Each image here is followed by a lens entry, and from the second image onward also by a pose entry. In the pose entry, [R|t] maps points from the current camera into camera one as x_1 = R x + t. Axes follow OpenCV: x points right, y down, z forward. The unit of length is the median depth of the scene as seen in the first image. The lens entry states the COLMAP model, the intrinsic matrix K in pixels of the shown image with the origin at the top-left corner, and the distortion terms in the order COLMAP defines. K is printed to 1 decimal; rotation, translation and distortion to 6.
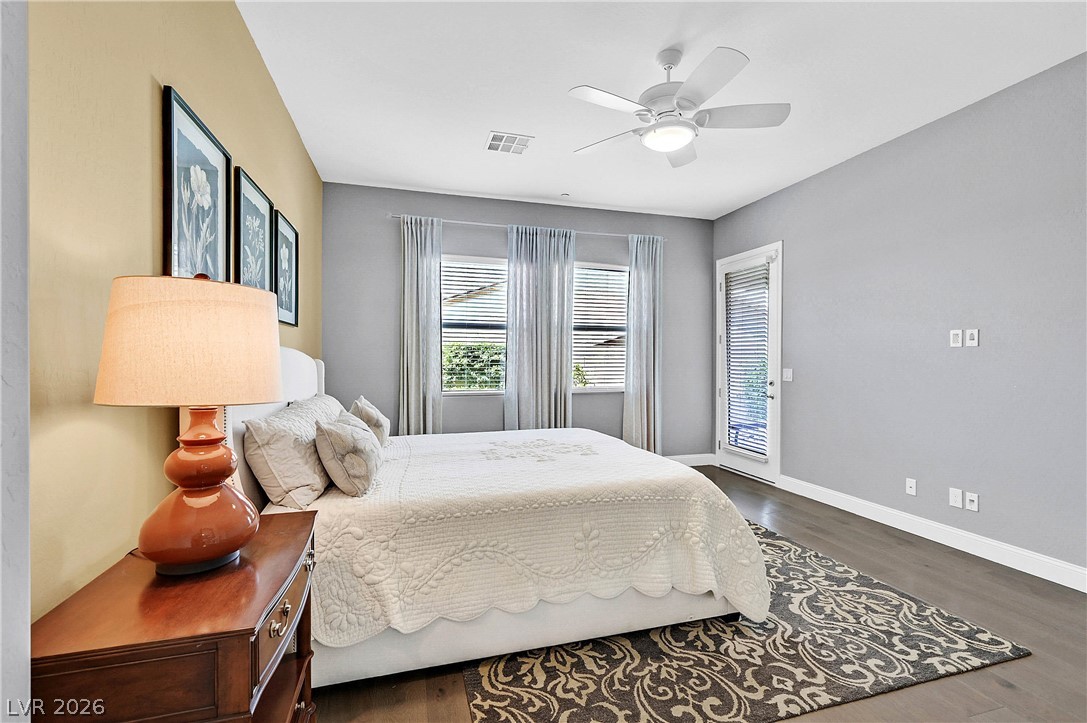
lens RADIAL K [[478.5, 0, 543.5], [0, 478.5, 361.5], [0, 0, 1]] dist [0.002112, 0.000037]
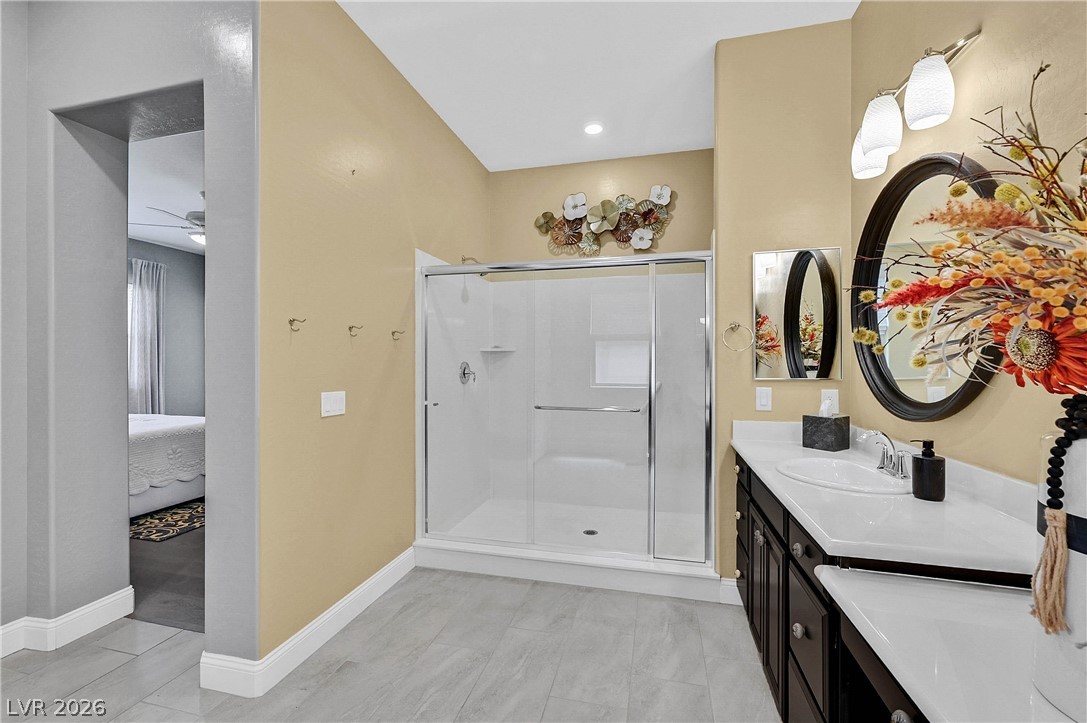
lens RADIAL K [[448.7, 0, 543.5], [0, 448.7, 361.5], [0, 0, 1]] dist [-0.001535, 0.000056]
pose [[0.500435, 0.000349, 0.865774, -0.681538], [0.005666, 0.999977, -0.003679, 0.012757], [-0.865755, 0.006747, 0.500422, -1.119484]]
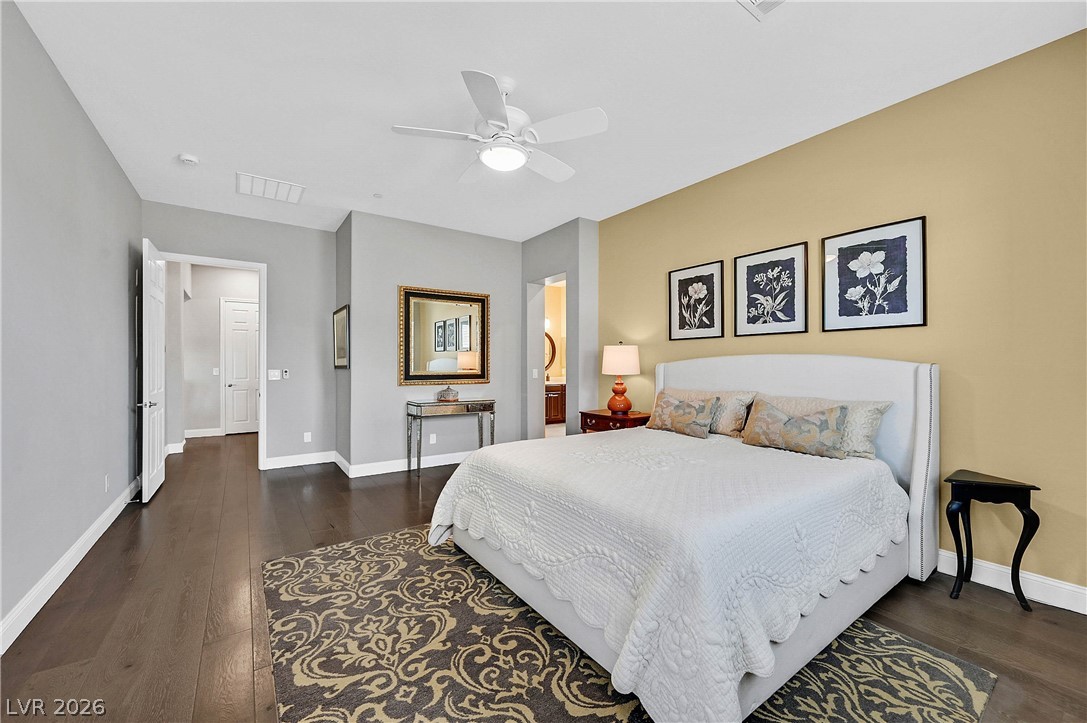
lens RADIAL K [[425.0, 0, 543.5], [0, 425.0, 361.5], [0, 0, 1]] dist [0.000528, -0.000030]
pose [[-0.946066, -0.003250, -0.323959, 0.579338], [-0.003877, 0.999992, 0.001290, -0.010810], [0.323952, 0.002477, -0.946070, 2.315948]]
